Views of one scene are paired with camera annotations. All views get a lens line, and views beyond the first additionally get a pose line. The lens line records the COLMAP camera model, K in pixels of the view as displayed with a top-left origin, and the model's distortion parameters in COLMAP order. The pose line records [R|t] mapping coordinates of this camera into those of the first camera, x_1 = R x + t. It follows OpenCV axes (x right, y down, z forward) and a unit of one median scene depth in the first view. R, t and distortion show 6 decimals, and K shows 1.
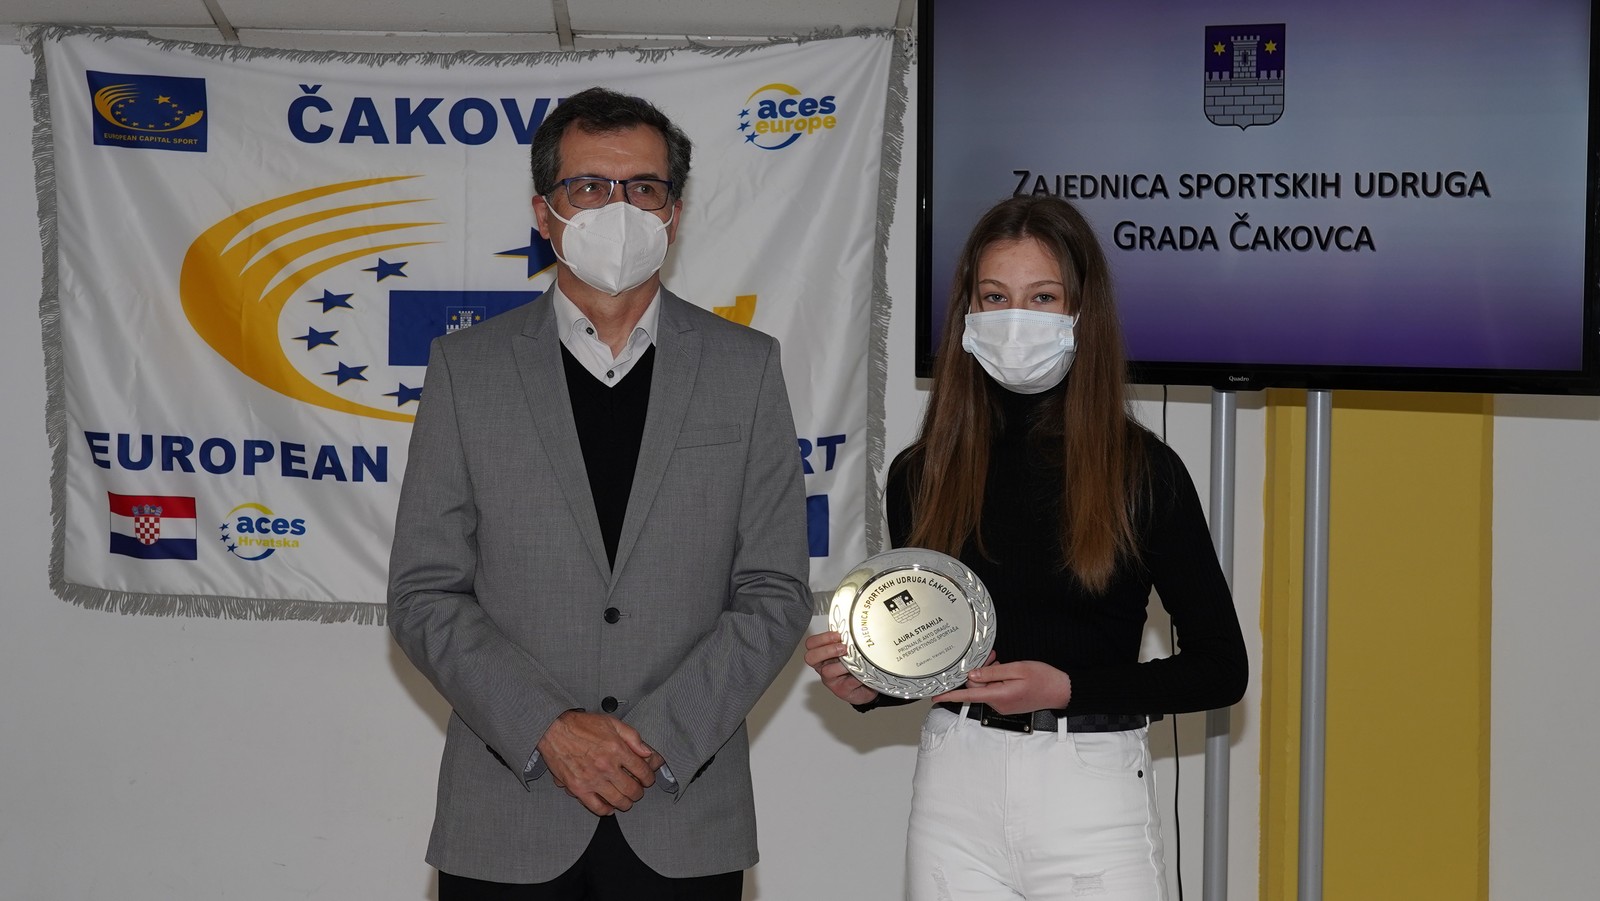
lens RADIAL K [[3005.0, 0, 799.1], [0, 3005.0, 452.7], [0, 0, 1]] dist [0.050127, 0.118631]
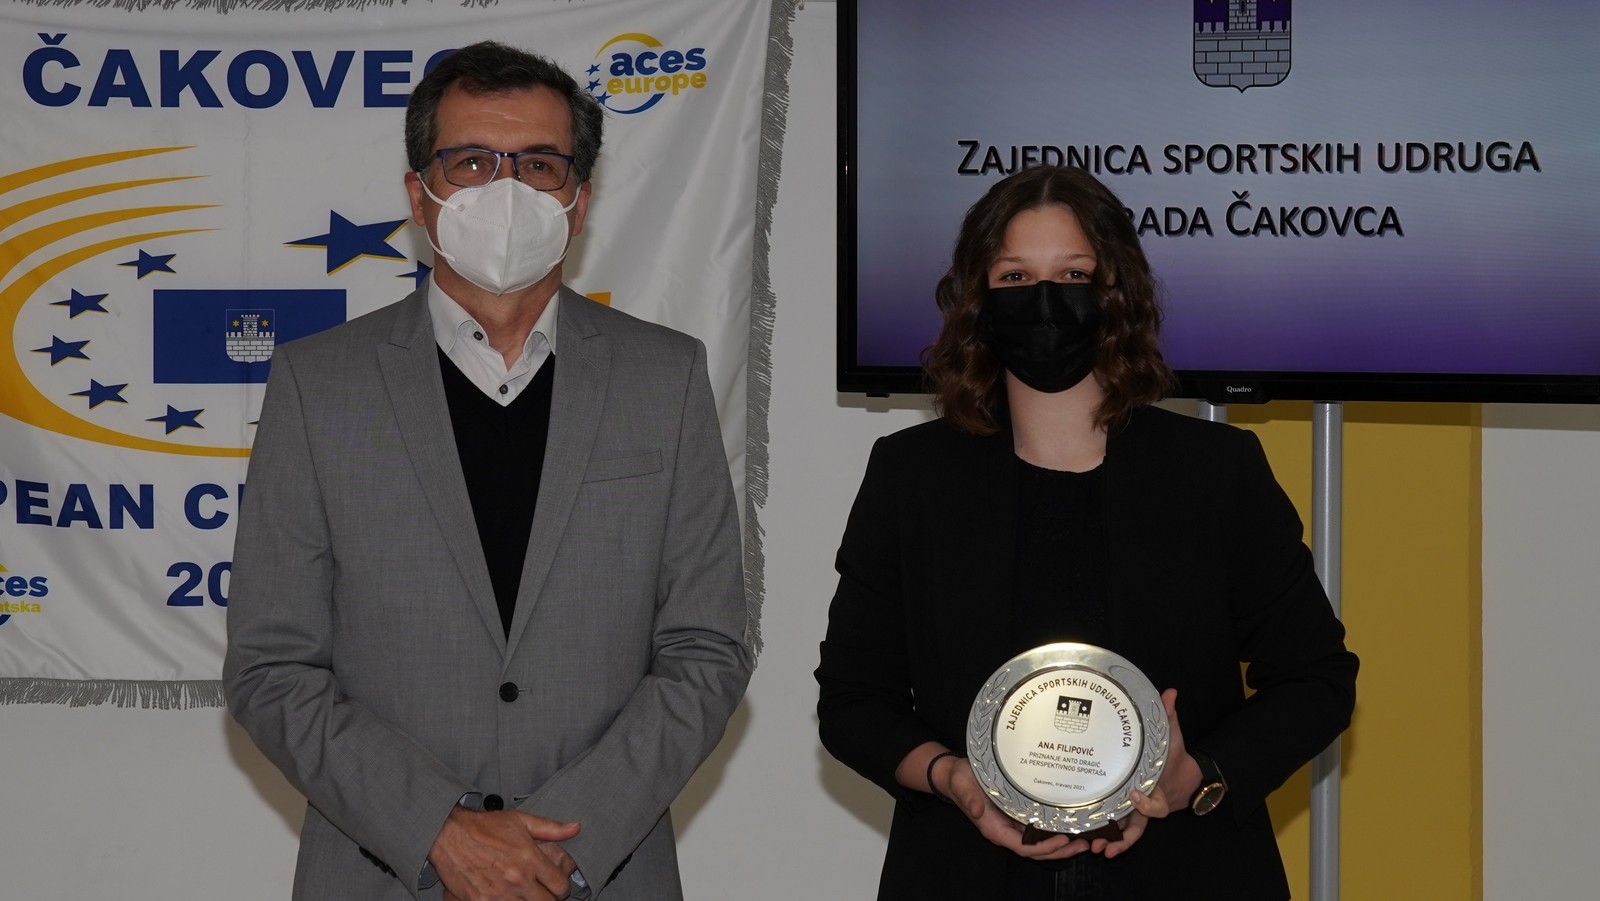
lens RADIAL K [[3835.1, 0, 797.1], [0, 3835.1, 454.2], [0, 0, 1]] dist [0.059220, 0.143443]
pose [[0.992206, -0.012320, 0.123996, -0.094204], [0.013308, 0.999886, -0.007143, -0.000491], [-0.123894, 0.008738, 0.992257, -0.037349]]
